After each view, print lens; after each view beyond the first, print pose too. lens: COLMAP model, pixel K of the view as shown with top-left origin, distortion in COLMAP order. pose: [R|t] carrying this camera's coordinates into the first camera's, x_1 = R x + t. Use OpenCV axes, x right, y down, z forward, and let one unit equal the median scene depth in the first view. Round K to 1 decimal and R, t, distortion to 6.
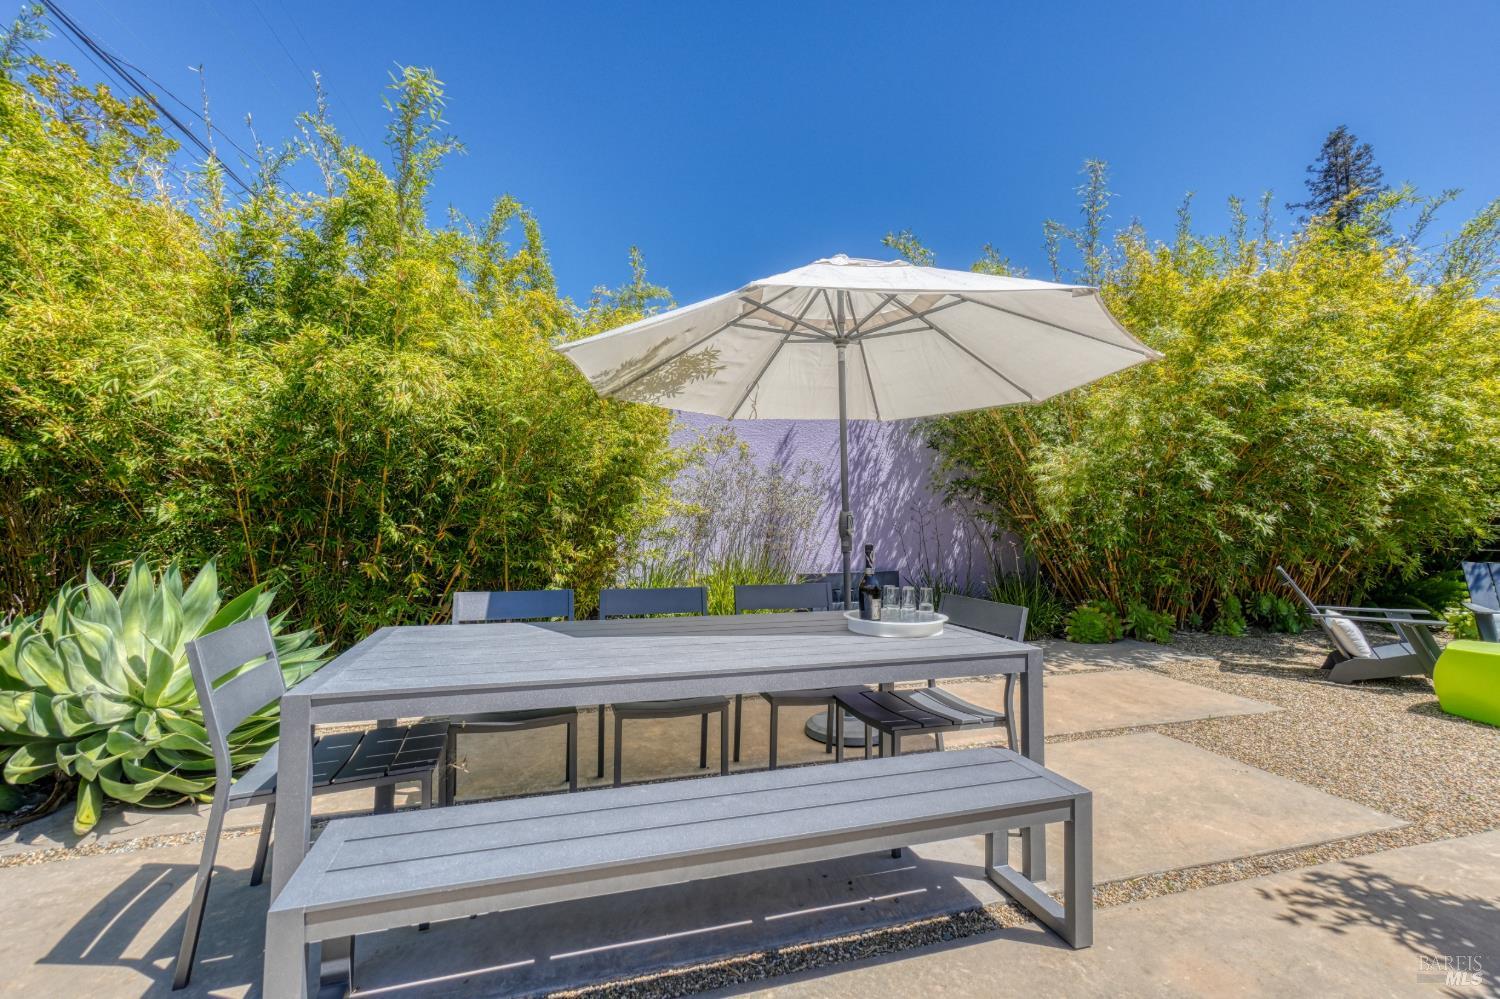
lens RADIAL K [[731.9, 0, 746.9], [0, 731.9, 497.0], [0, 0, 1]] dist [-0.015538, -0.000093]
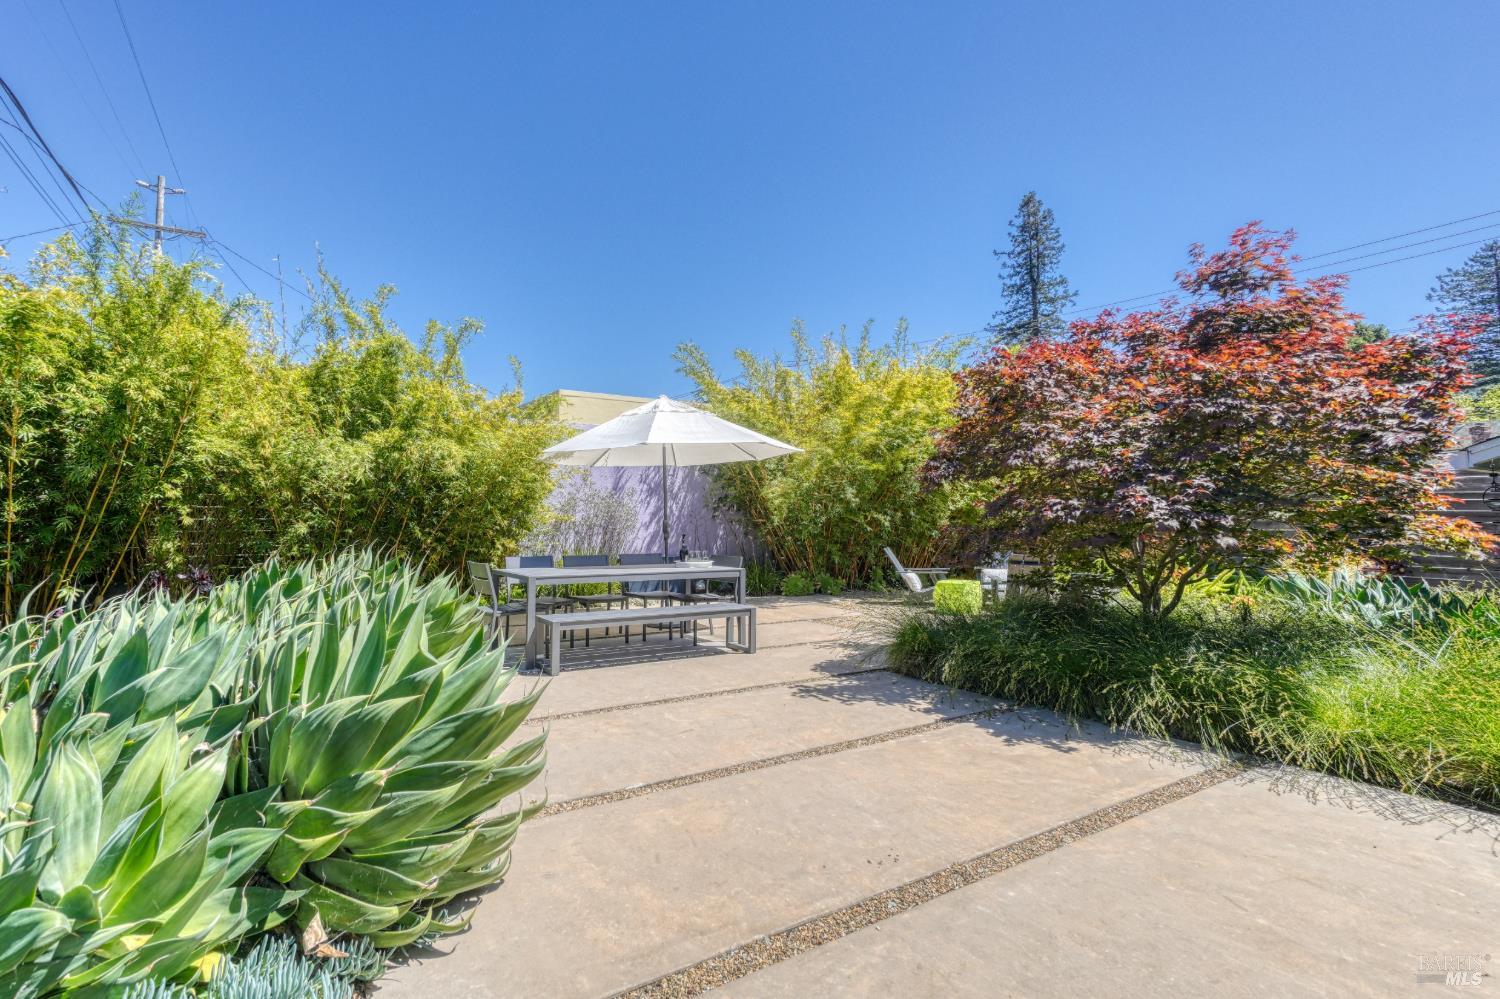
lens RADIAL K [[731.9, 0, 747.3], [0, 731.9, 500.0], [0, 0, 1]] dist [-0.015538, -0.000093]
pose [[0.950625, 0.001589, 0.310338, -0.158298], [-0.001632, 0.999999, -0.000121, -0.020270], [-0.310337, -0.000391, 0.950626, -0.570899]]
